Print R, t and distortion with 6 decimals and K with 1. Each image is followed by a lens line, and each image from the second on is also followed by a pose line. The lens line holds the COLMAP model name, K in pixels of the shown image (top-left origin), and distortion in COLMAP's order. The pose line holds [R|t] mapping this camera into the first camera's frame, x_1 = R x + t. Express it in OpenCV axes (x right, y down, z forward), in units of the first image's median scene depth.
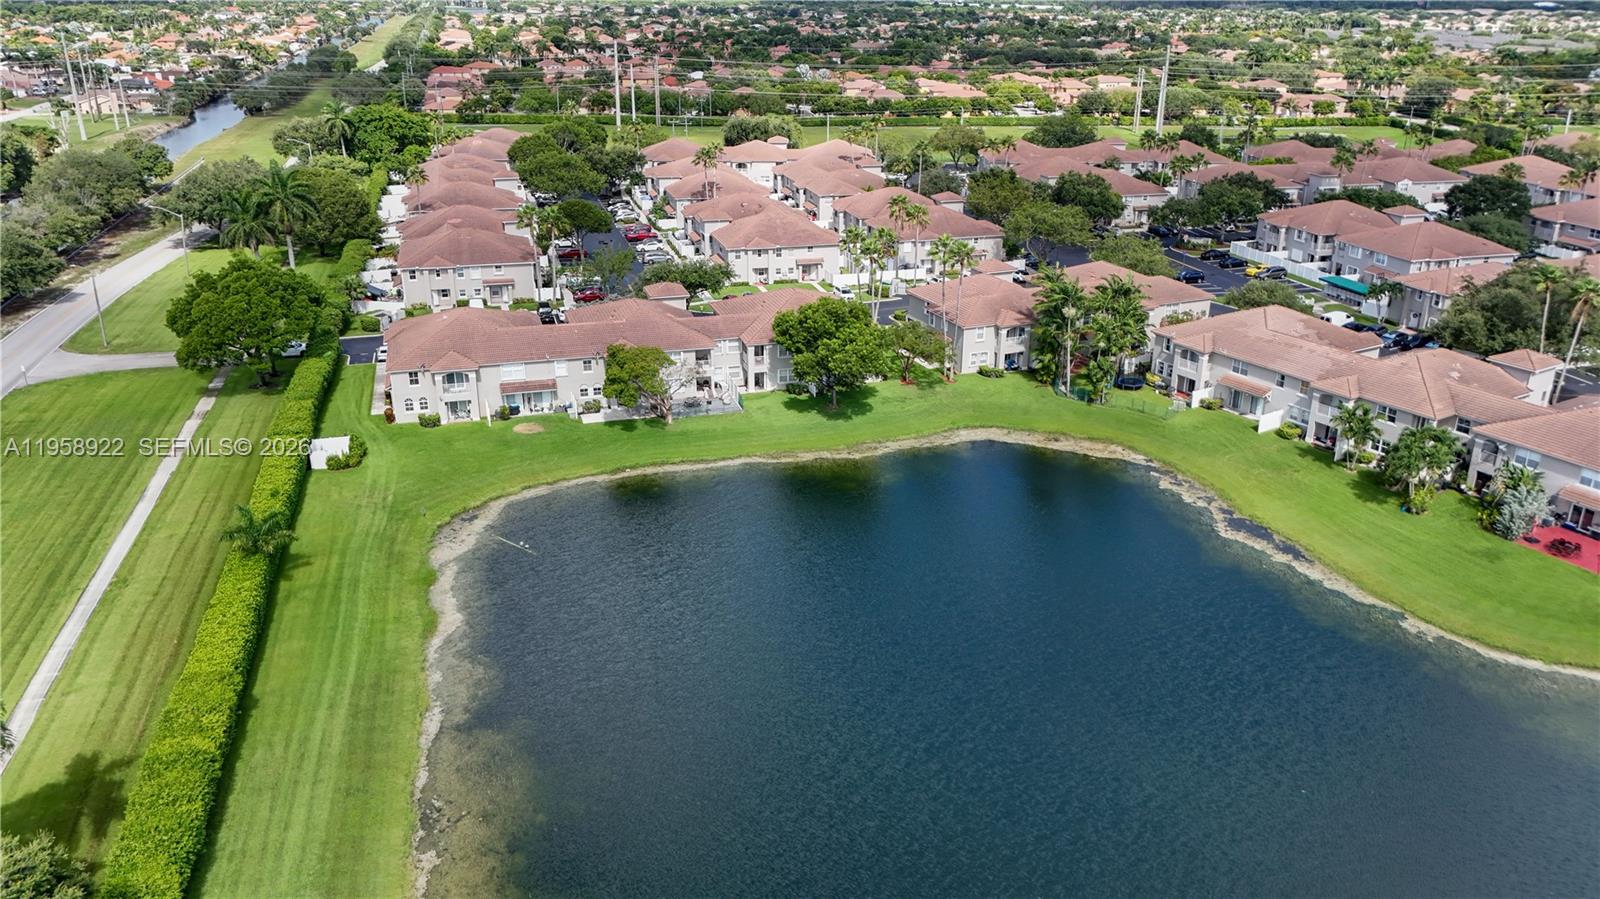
lens RADIAL K [[1184.9, 0, 794.3], [0, 1184.9, 458.1], [0, 0, 1]] dist [0.045534, -0.050160]
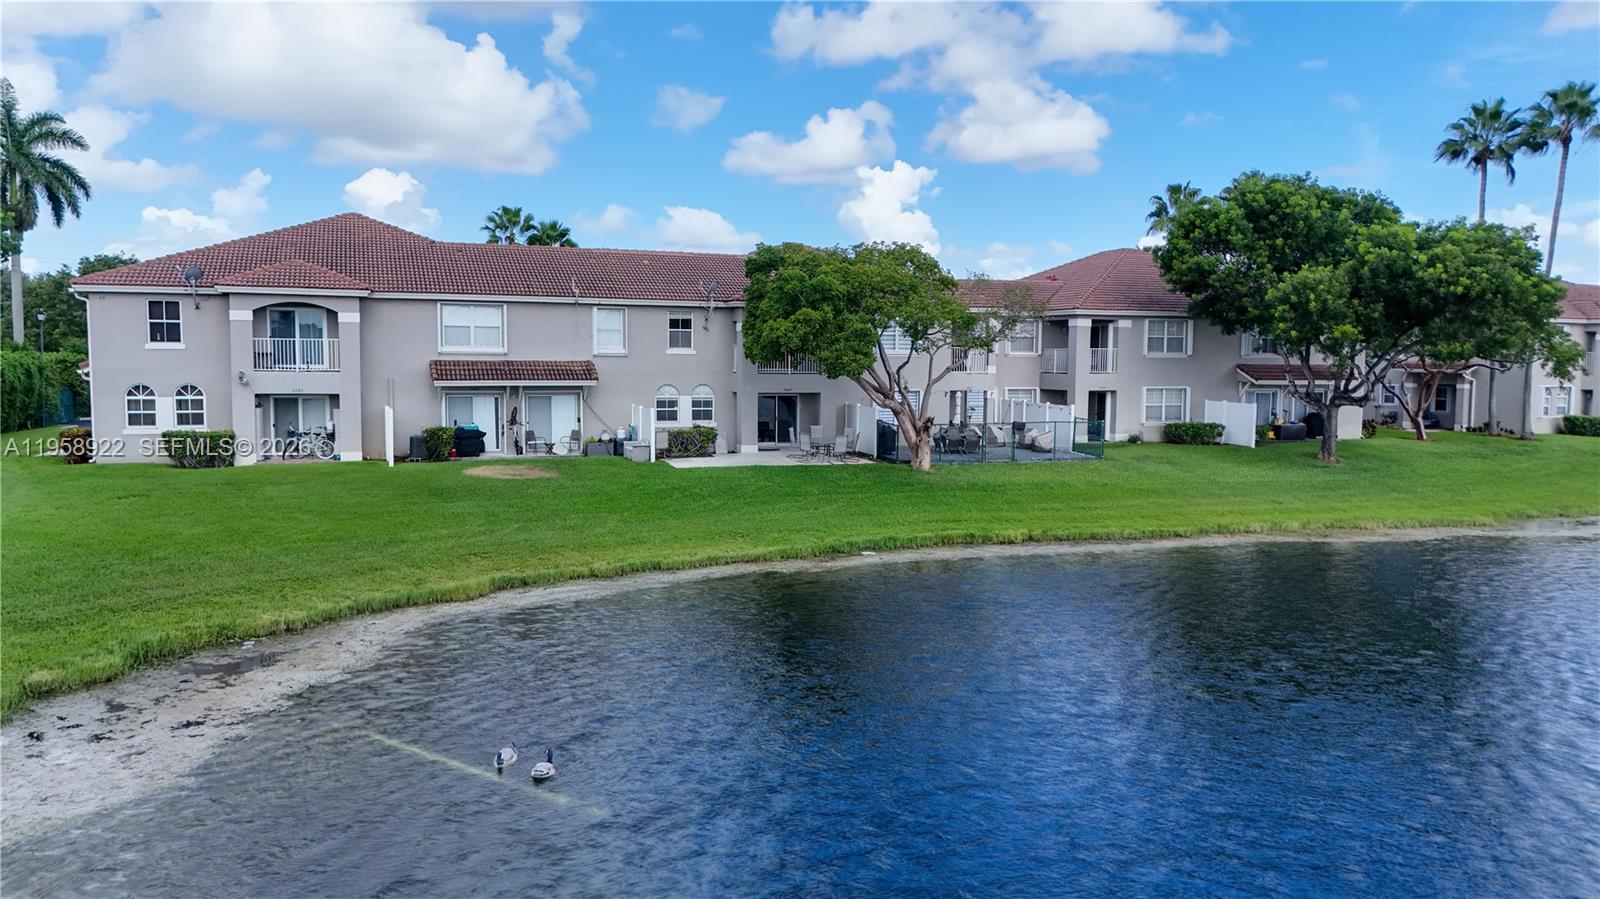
lens RADIAL K [[1184.9, 0, 803.7], [0, 1184.9, 450.5], [0, 0, 1]] dist [0.045534, -0.050160]
pose [[0.998165, -0.000334, 0.060544, -0.159674], [0.018122, 0.955785, -0.293507, 0.063949], [-0.057769, 0.294065, 0.954038, 0.666889]]
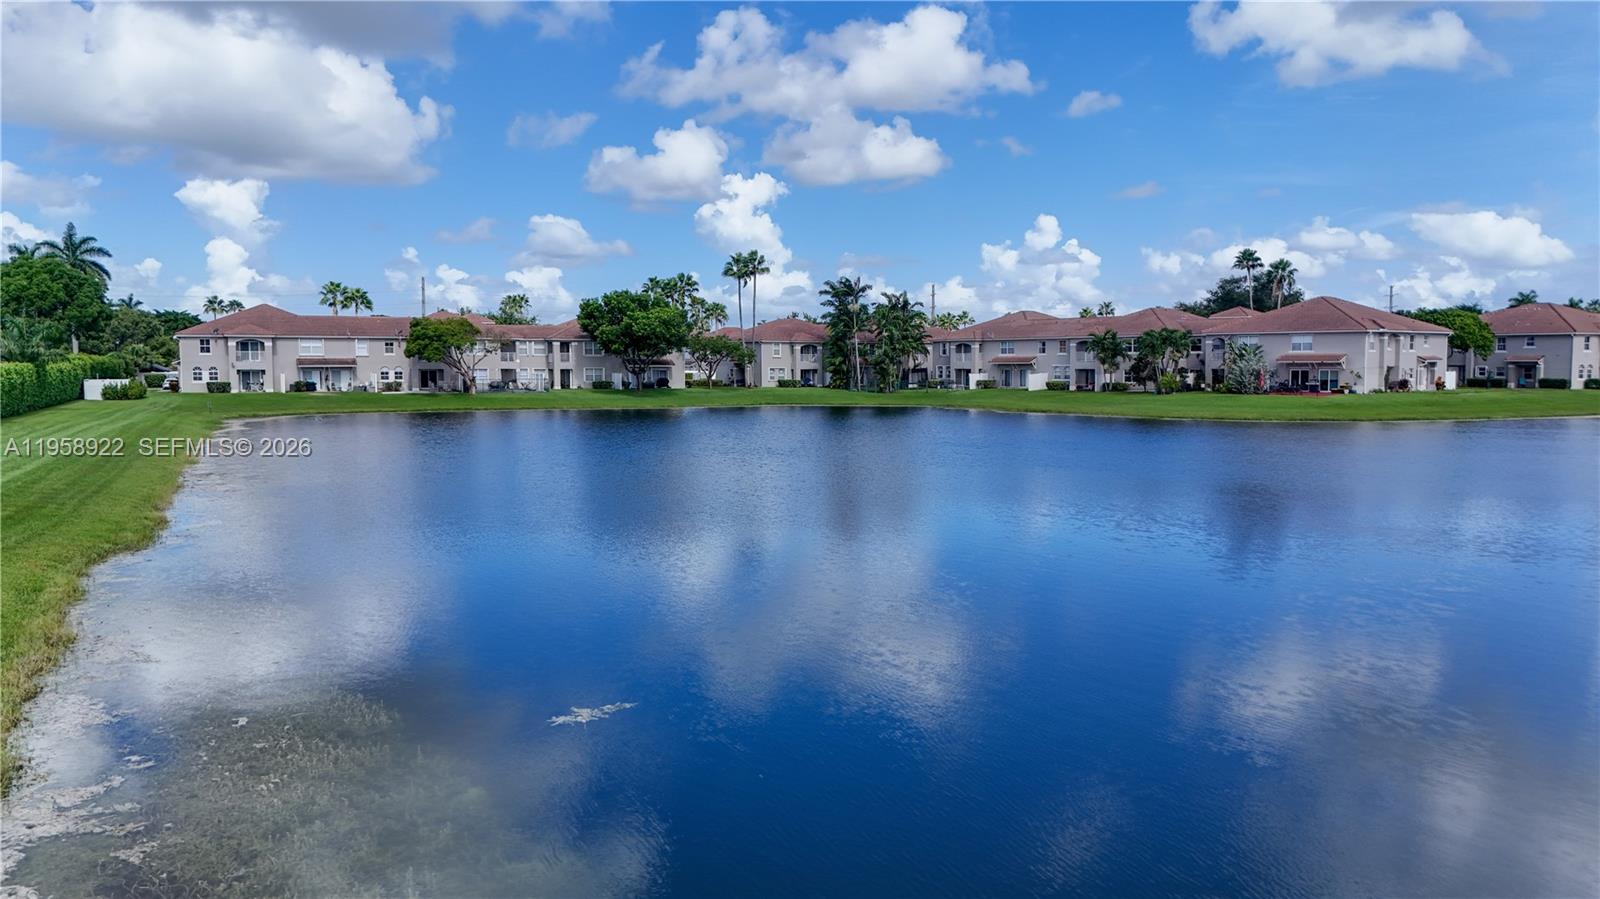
lens RADIAL K [[1184.9, 0, 807.1], [0, 1184.9, 438.9], [0, 0, 1]] dist [0.045534, -0.050160]
pose [[0.984846, -0.015561, 0.172732, -0.001858], [0.068173, 0.950528, -0.303065, 0.327699], [-0.159471, 0.310248, 0.937185, 0.020567]]
